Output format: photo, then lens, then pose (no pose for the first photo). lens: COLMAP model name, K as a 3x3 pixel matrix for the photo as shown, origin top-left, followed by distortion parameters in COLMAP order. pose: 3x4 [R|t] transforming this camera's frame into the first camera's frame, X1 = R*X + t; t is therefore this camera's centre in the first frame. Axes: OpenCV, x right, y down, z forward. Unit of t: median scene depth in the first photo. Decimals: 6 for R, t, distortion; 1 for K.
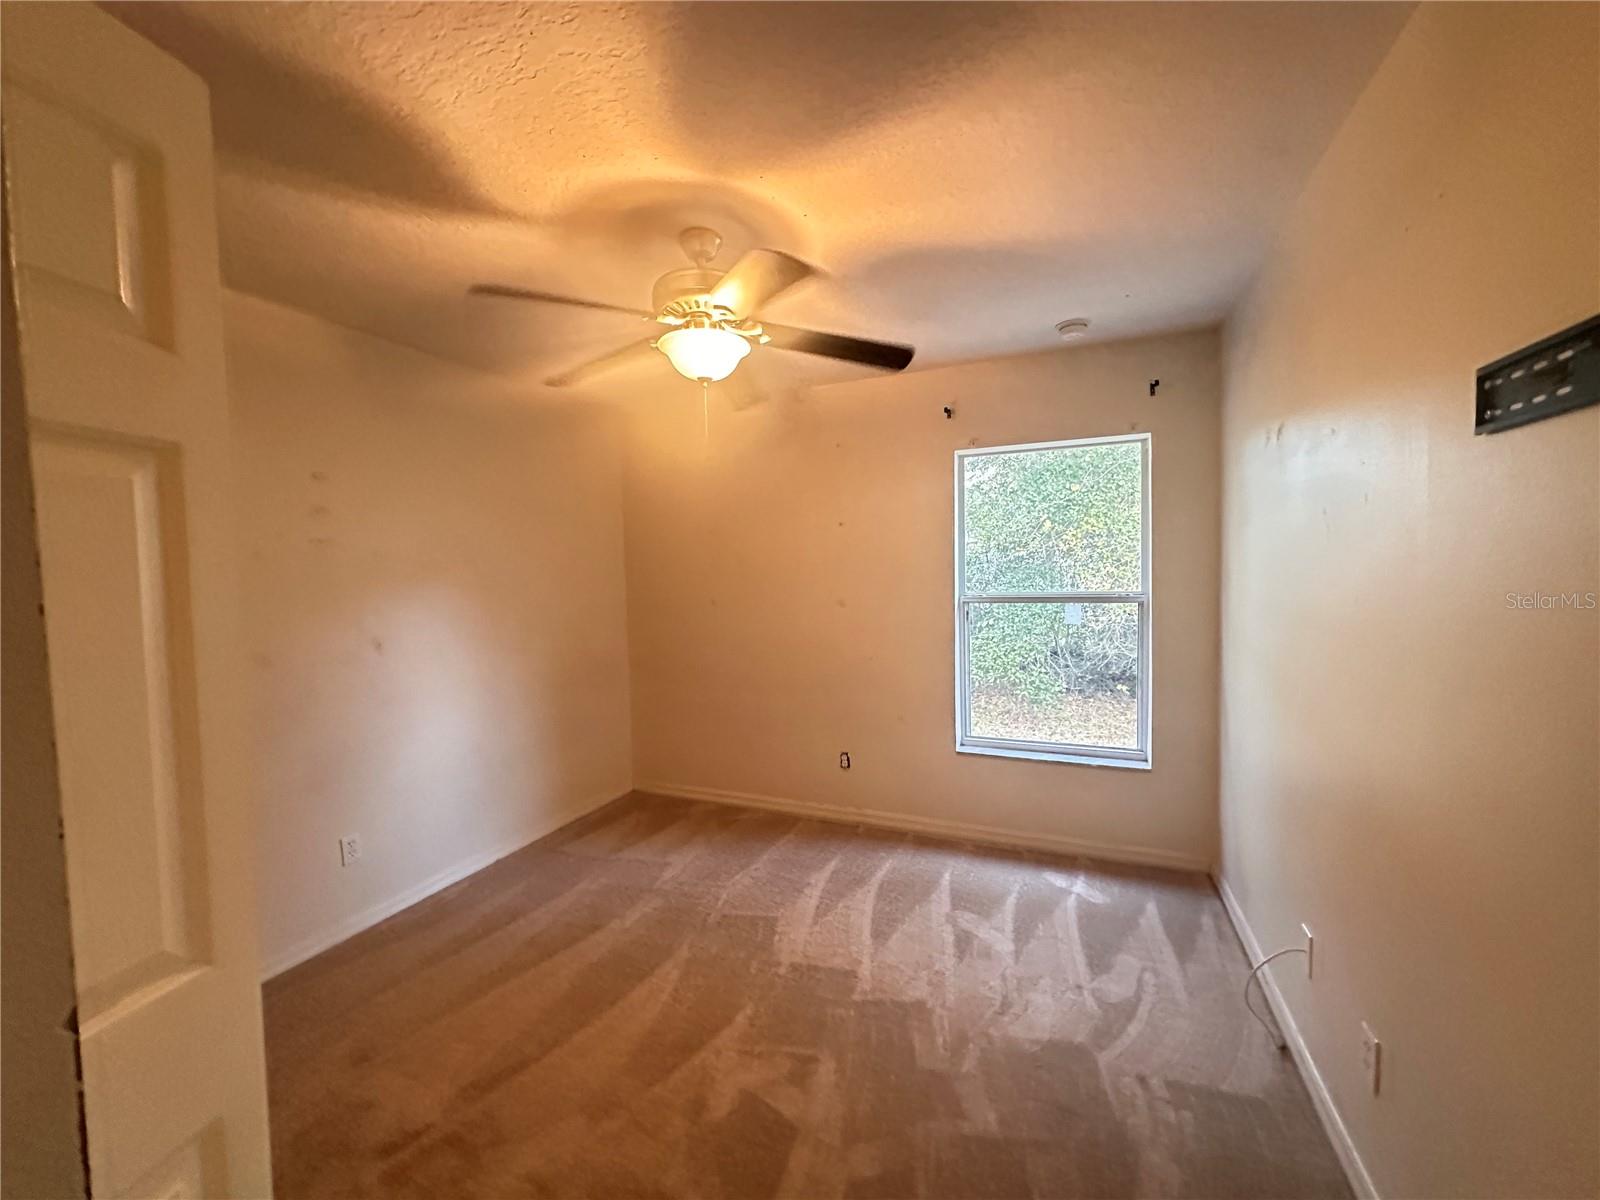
lens RADIAL K [[637.4, 0, 802.5], [0, 637.4, 597.9], [0, 0, 1]] dist [-0.002595, 0.000080]
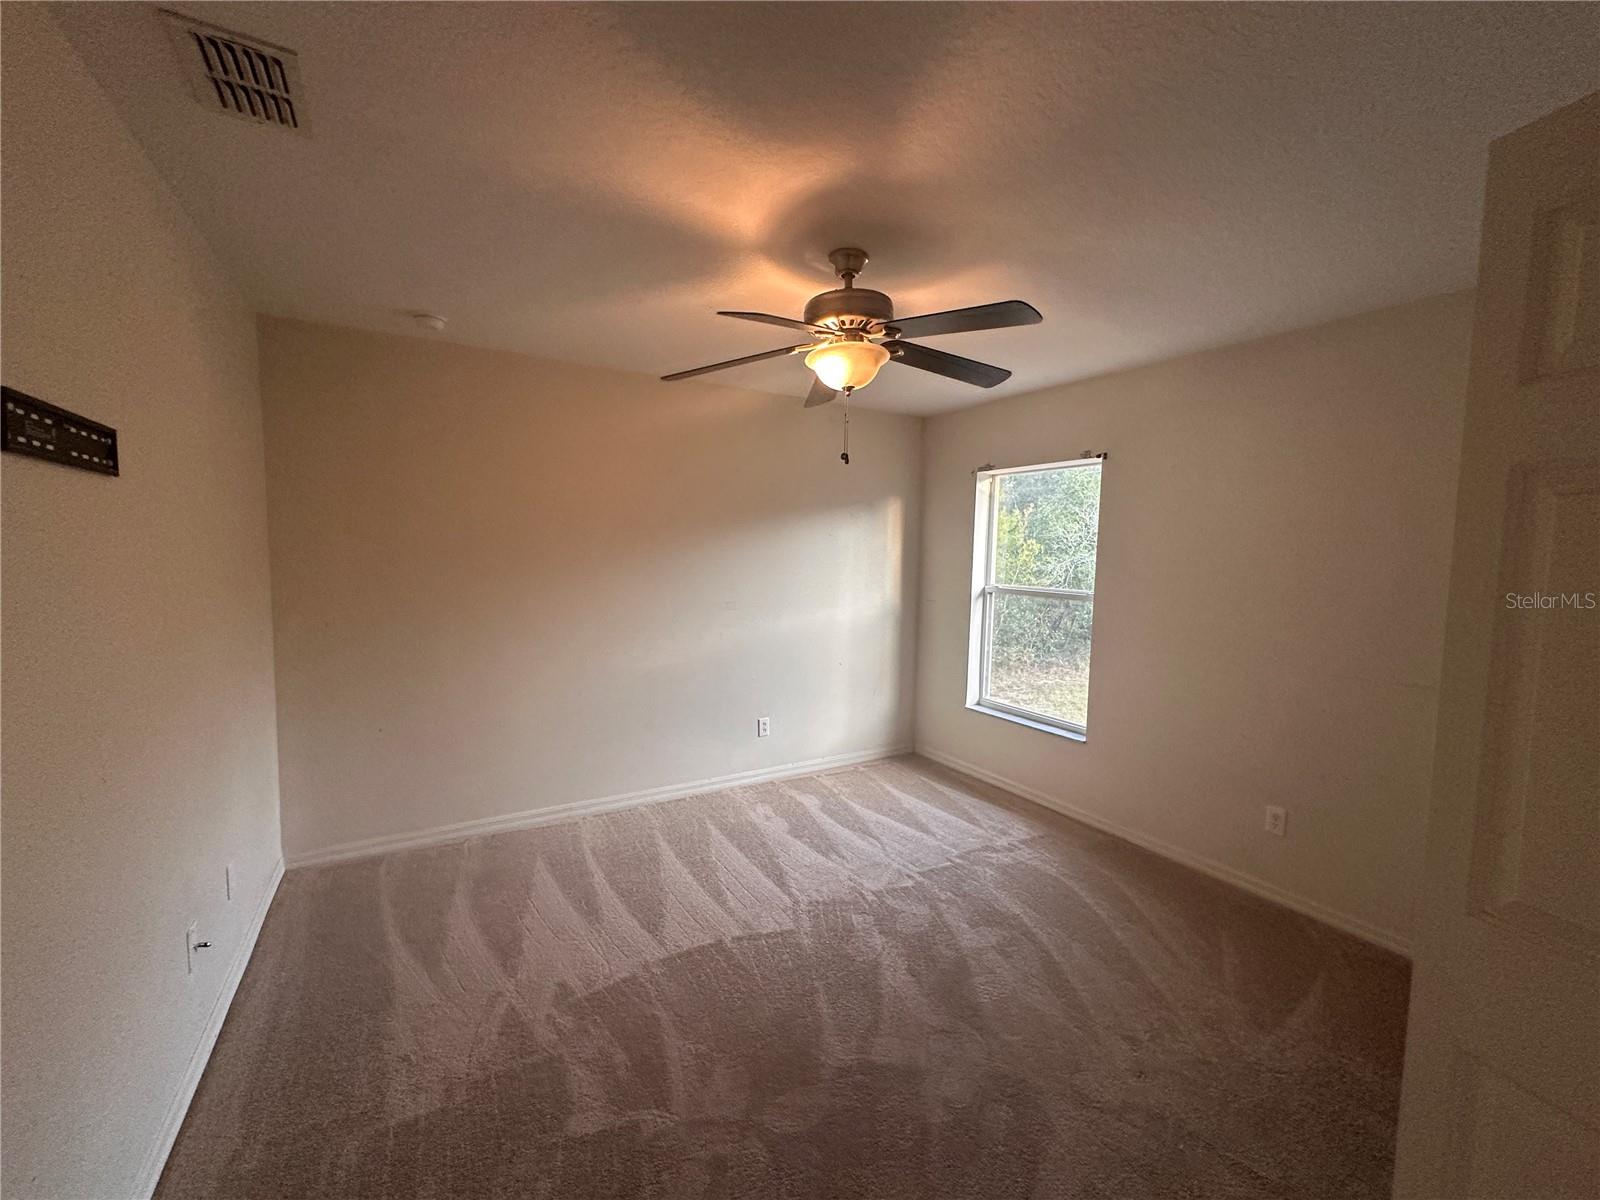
lens RADIAL K [[637.4, 0, 802.5], [0, 637.4, 597.9], [0, 0, 1]] dist [-0.002595, 0.000080]
pose [[0.823499, 0.093848, -0.559502, 0.705679], [-0.081569, 0.995562, 0.046934, -0.010830], [0.561424, 0.006988, 0.827499, -0.257167]]
